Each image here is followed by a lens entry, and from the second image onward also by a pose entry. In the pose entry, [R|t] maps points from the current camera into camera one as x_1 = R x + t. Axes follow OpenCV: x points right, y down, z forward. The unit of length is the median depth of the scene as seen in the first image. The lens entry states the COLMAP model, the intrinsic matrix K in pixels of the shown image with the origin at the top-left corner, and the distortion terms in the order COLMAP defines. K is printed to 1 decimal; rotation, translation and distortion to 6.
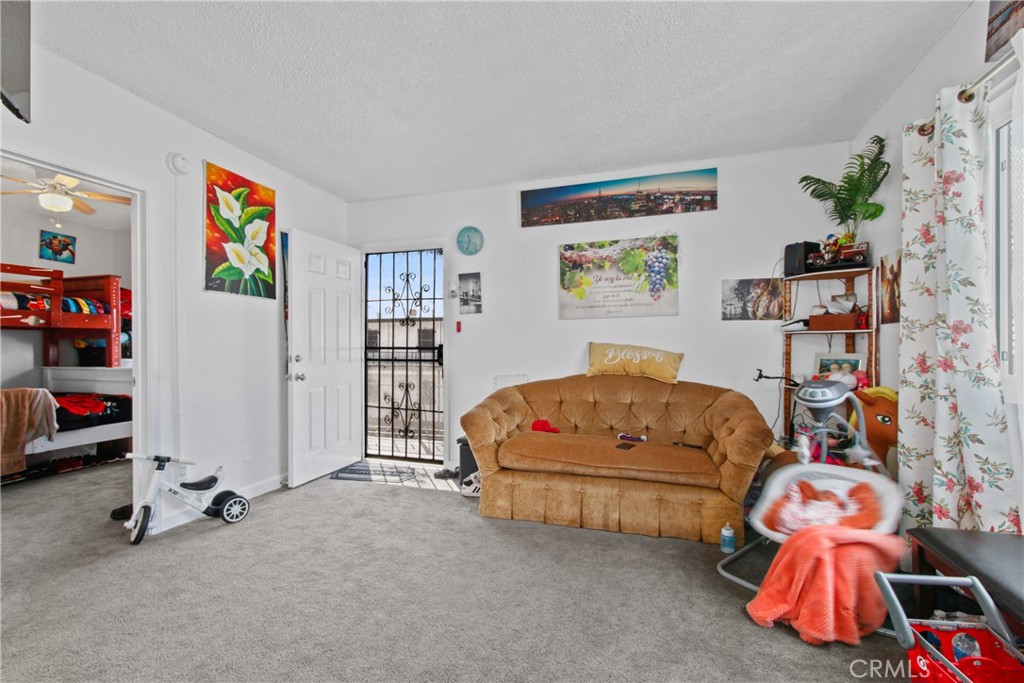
lens RADIAL K [[472.7, 0, 506.1], [0, 472.7, 345.4], [0, 0, 1]] dist [-0.004452, 0.001404]
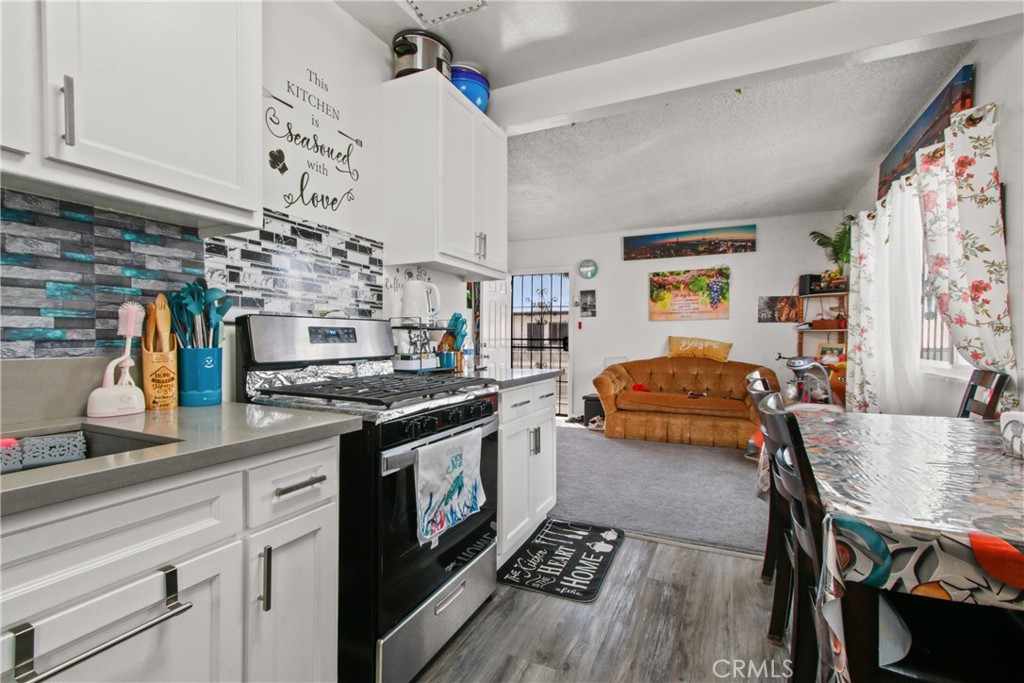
lens RADIAL K [[472.7, 0, 506.1], [0, 472.7, 345.4], [0, 0, 1]] dist [-0.004452, 0.001404]
pose [[0.992963, 0.008022, -0.118151, -0.182721], [-0.006305, 0.999869, 0.014902, 0.004686], [0.118255, -0.014052, 0.992884, -0.640277]]
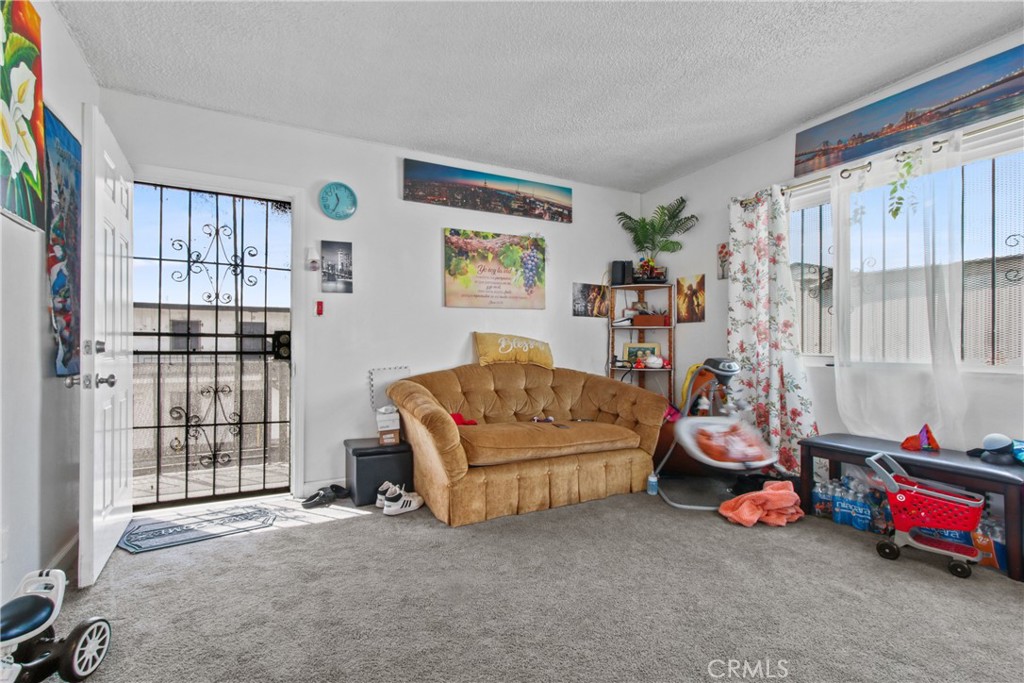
lens RADIAL K [[472.7, 0, 506.1], [0, 472.7, 345.4], [0, 0, 1]] dist [-0.004452, 0.001404]
pose [[0.685417, 0.005165, 0.728133, -0.530226], [-0.004732, 0.999985, -0.002639, 0.025850], [-0.728136, -0.001637, 0.685431, 0.289679]]
